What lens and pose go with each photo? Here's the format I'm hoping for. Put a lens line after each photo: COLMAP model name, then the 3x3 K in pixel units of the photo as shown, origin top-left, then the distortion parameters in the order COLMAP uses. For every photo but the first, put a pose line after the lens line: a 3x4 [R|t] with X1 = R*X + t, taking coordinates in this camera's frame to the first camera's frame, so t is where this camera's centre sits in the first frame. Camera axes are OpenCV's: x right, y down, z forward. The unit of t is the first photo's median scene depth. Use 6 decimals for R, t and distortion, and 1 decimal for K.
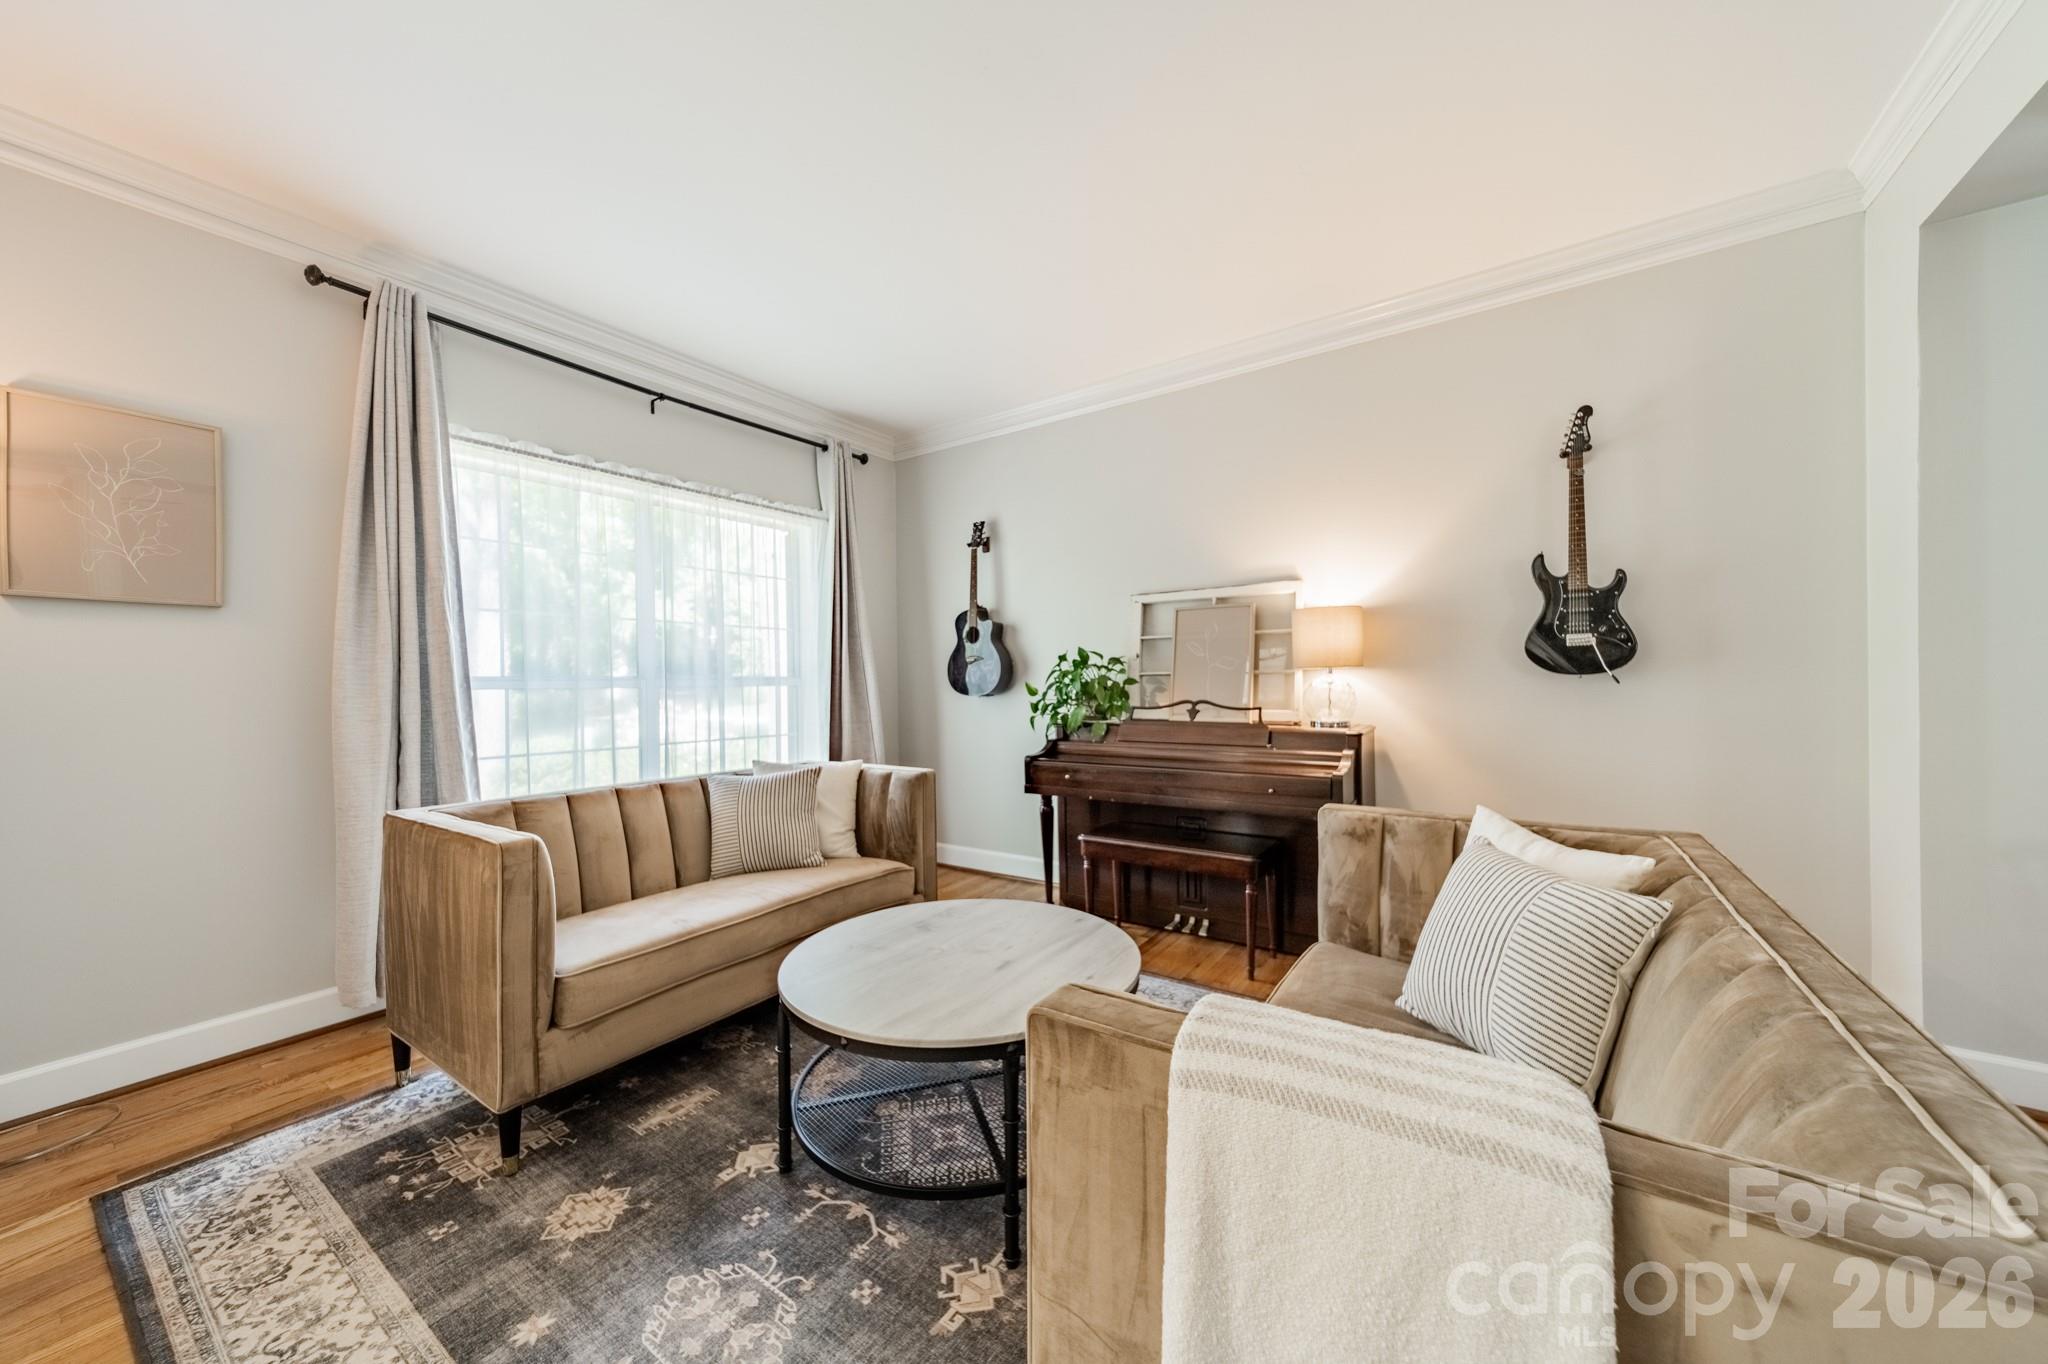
lens RADIAL K [[717.3, 0, 1034.5], [0, 717.3, 681.0], [0, 0, 1]] dist [0.005682, 0.000121]
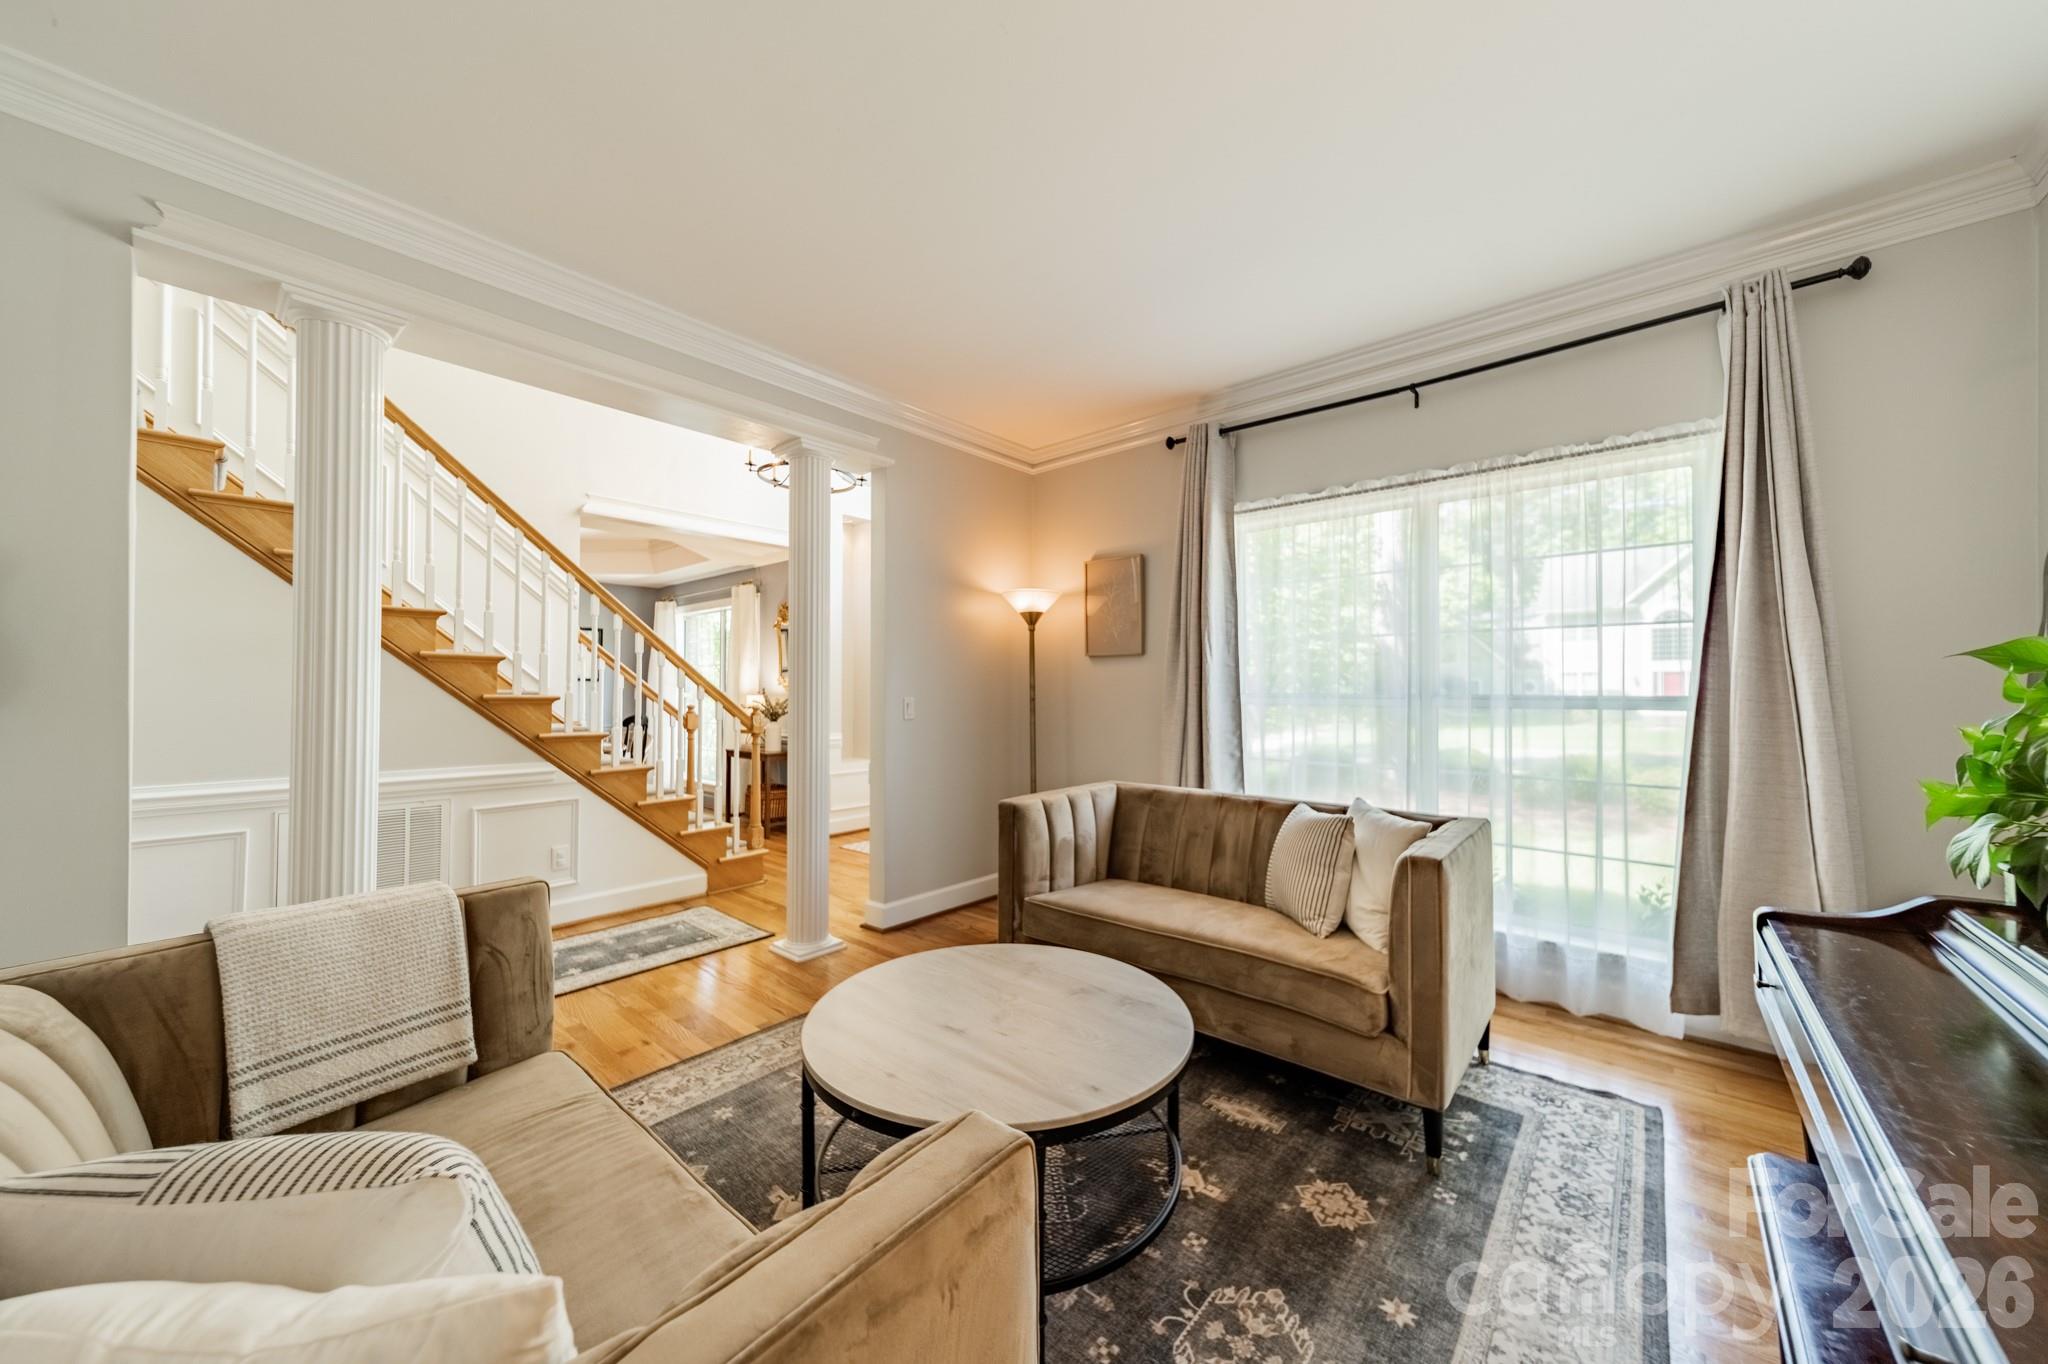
lens RADIAL K [[717.3, 0, 1025.8], [0, 717.3, 691.7], [0, 0, 1]] dist [0.005682, 0.000121]
pose [[-0.116249, 0.007482, -0.993192, 0.570953], [-0.001668, 0.999969, 0.007728, -0.024374], [0.993219, 0.002555, -0.116233, 0.810536]]
